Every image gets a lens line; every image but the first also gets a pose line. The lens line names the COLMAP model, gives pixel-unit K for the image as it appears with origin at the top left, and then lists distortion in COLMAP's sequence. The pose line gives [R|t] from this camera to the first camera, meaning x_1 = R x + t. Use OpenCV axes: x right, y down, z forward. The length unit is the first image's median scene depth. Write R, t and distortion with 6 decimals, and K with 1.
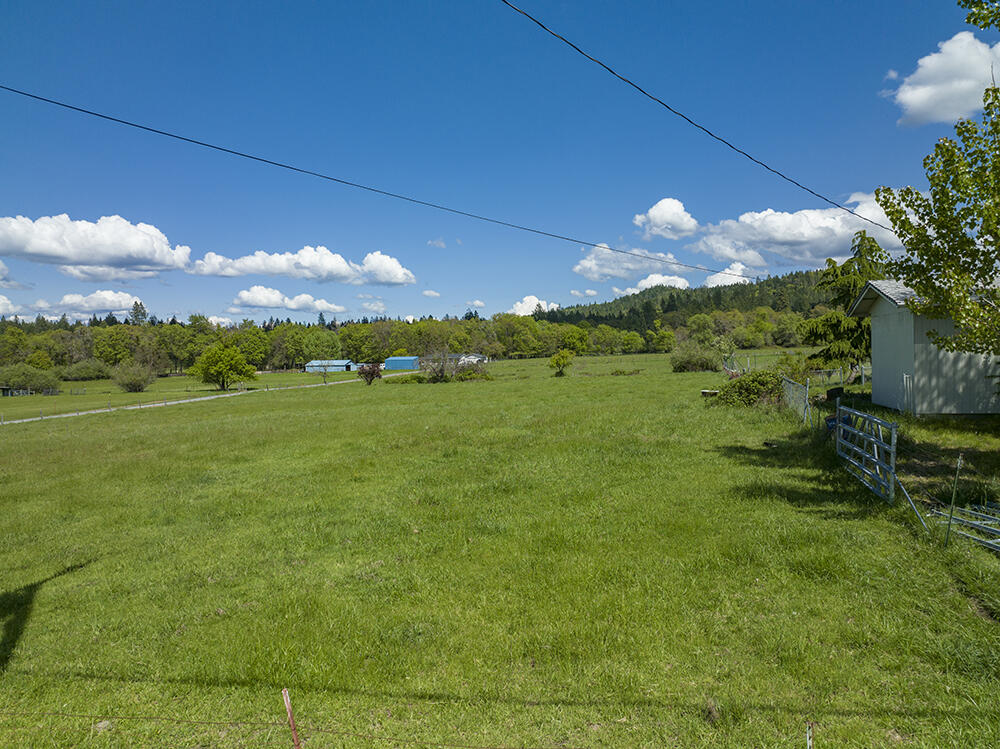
lens RADIAL K [[707.4, 0, 500.0], [0, 707.4, 374.5], [0, 0, 1]] dist [-0.021421, -0.001349]
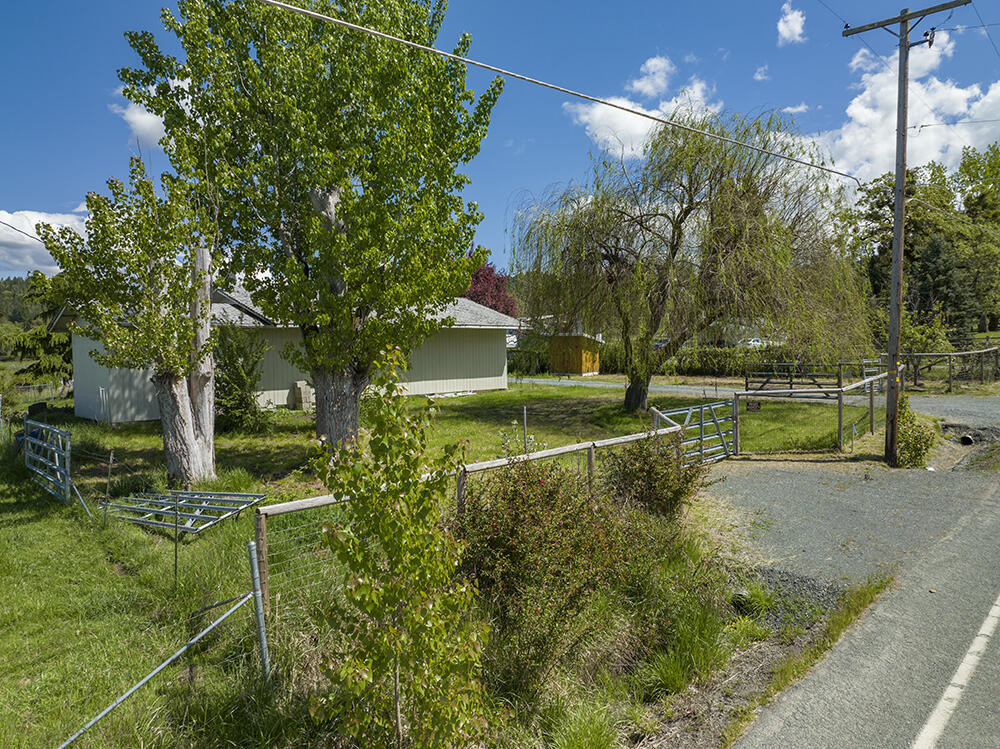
lens RADIAL K [[707.4, 0, 500.0], [0, 707.4, 374.5], [0, 0, 1]] dist [-0.021421, -0.001349]
pose [[0.540899, -0.016980, 0.840916, -0.004519], [0.032951, 0.999456, -0.001013, 0.001322], [-0.840442, 0.028257, 0.541164, -0.141587]]
